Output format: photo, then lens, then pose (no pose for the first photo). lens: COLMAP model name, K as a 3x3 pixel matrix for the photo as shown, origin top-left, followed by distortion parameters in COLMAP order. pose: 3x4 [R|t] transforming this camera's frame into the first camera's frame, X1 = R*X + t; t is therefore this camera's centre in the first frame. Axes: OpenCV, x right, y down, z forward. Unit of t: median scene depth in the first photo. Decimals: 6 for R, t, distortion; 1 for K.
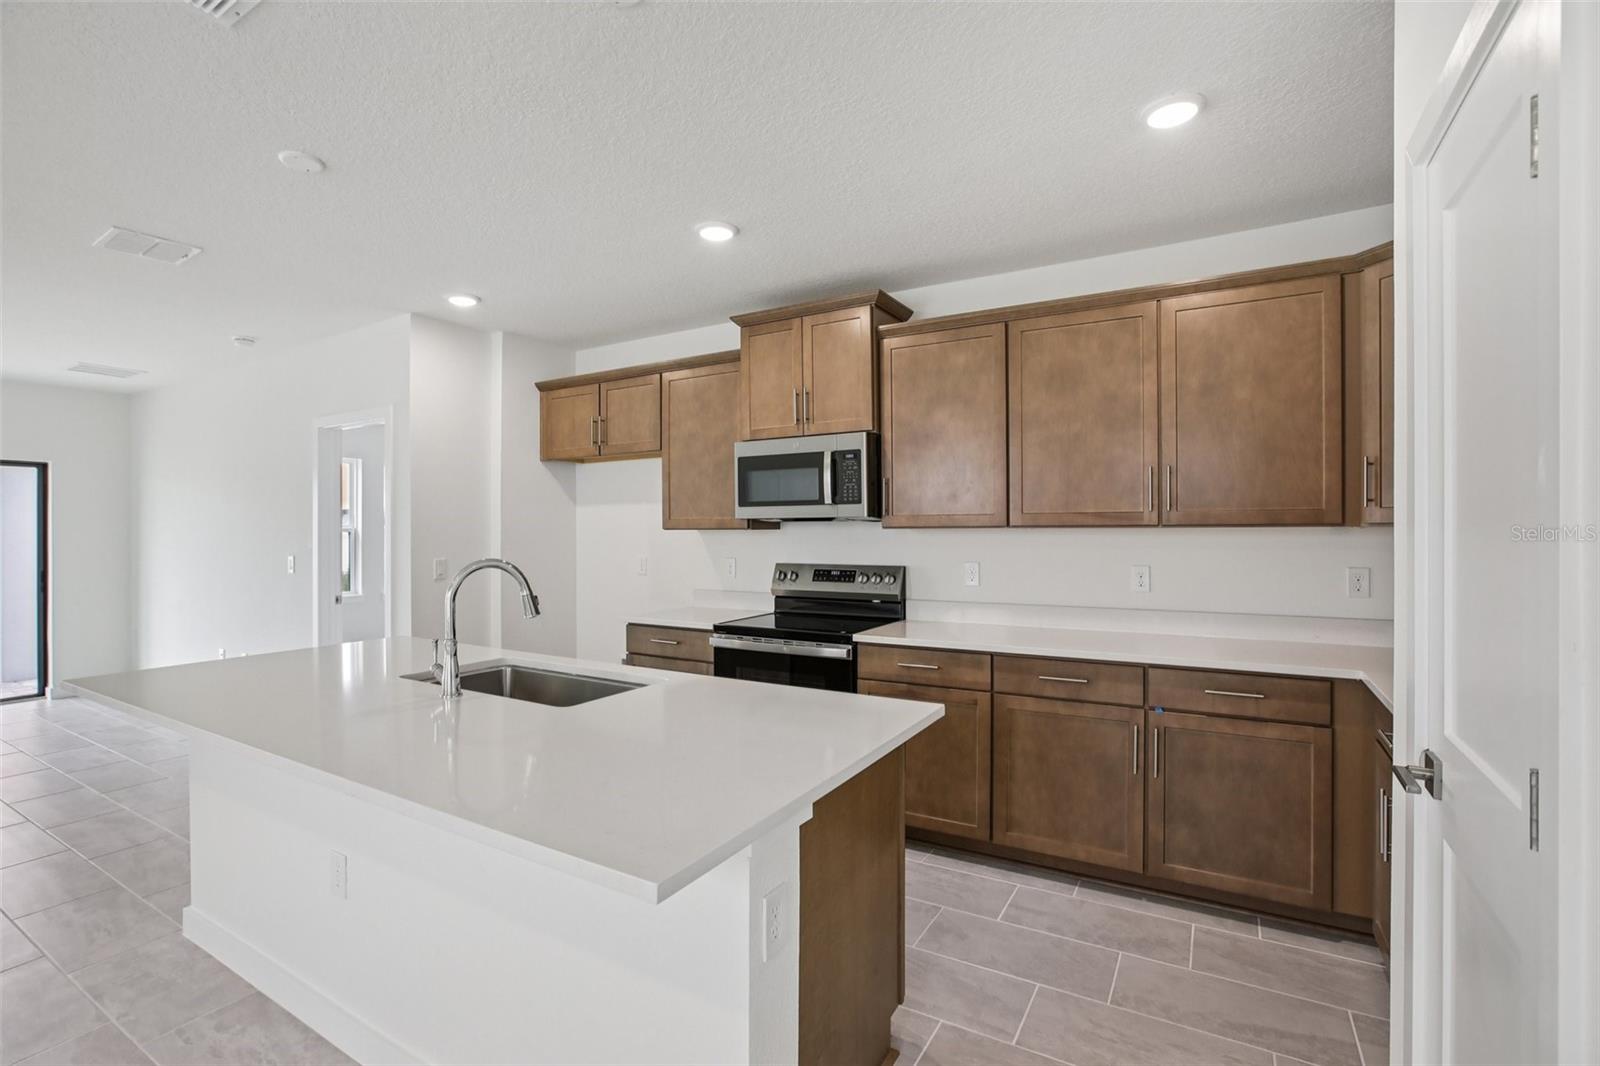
lens RADIAL K [[758.7, 0, 800.0], [0, 758.7, 533.0], [0, 0, 1]] dist [-0.029865, 0.021317]
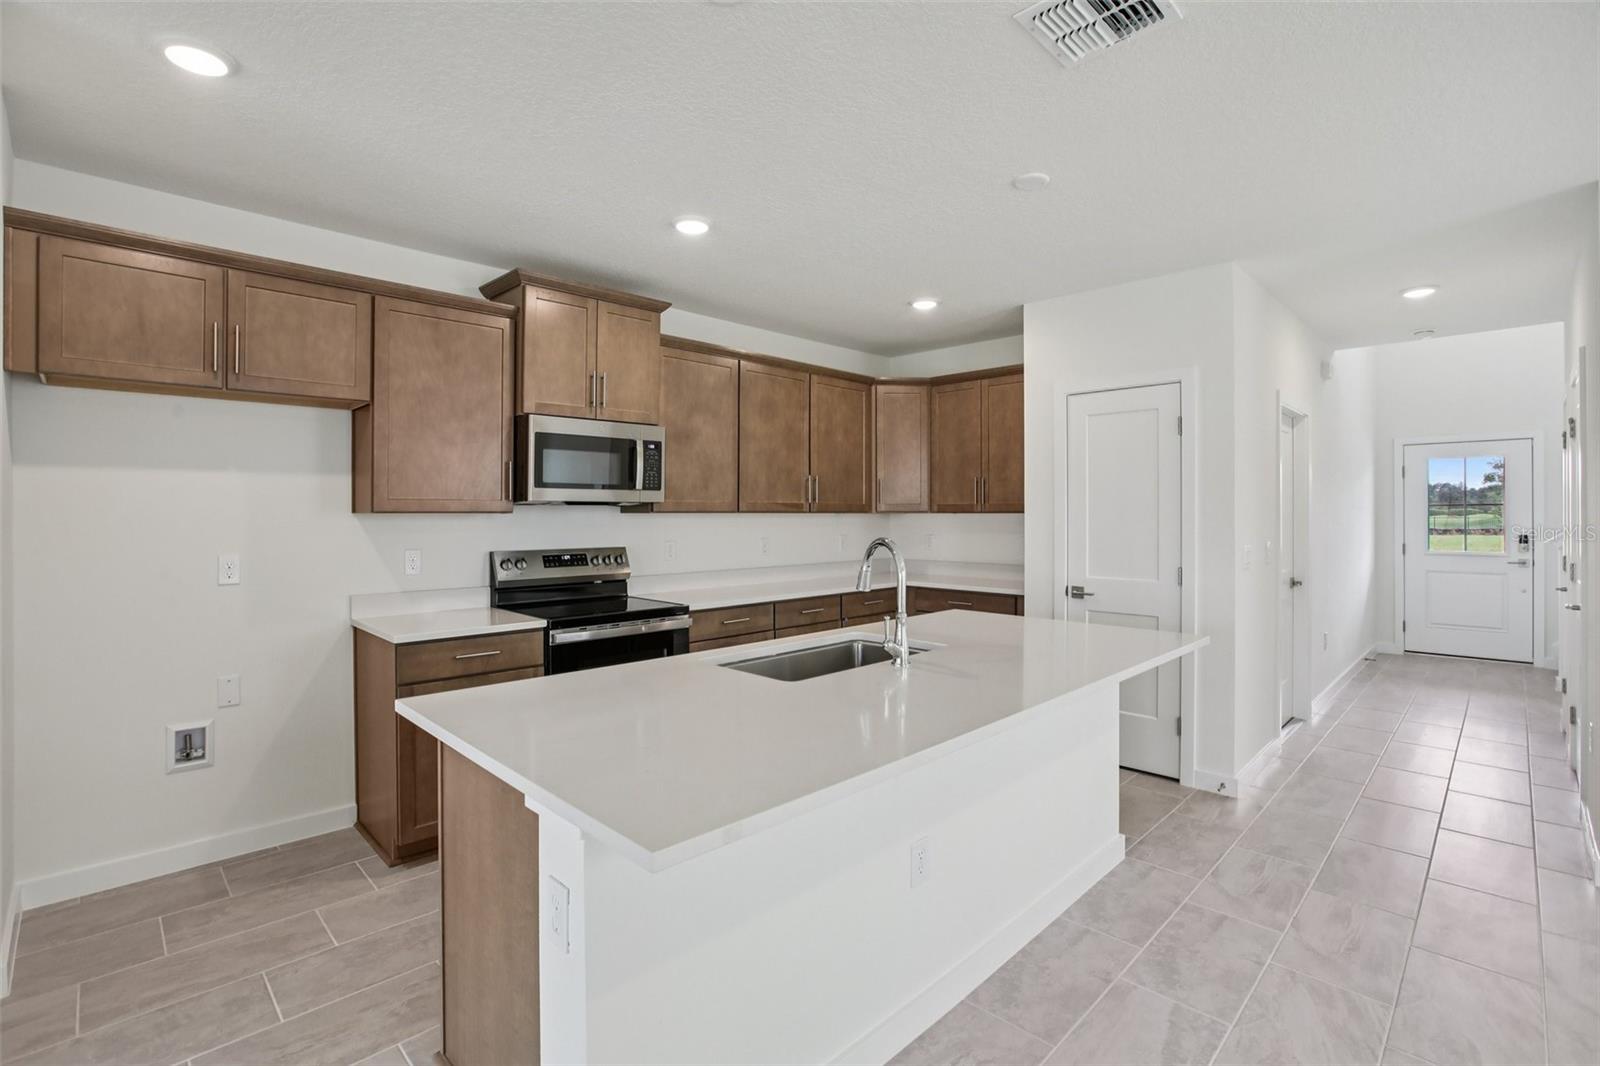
lens RADIAL K [[717.0, 0, 791.8], [0, 717.0, 532.2], [0, 0, 1]] dist [-0.029693, 0.006917]
pose [[0.269416, -0.019328, 0.962830, -0.858805], [0.003543, 0.999812, 0.019079, 0.003071], [-0.963017, -0.001729, 0.269434, 0.516882]]
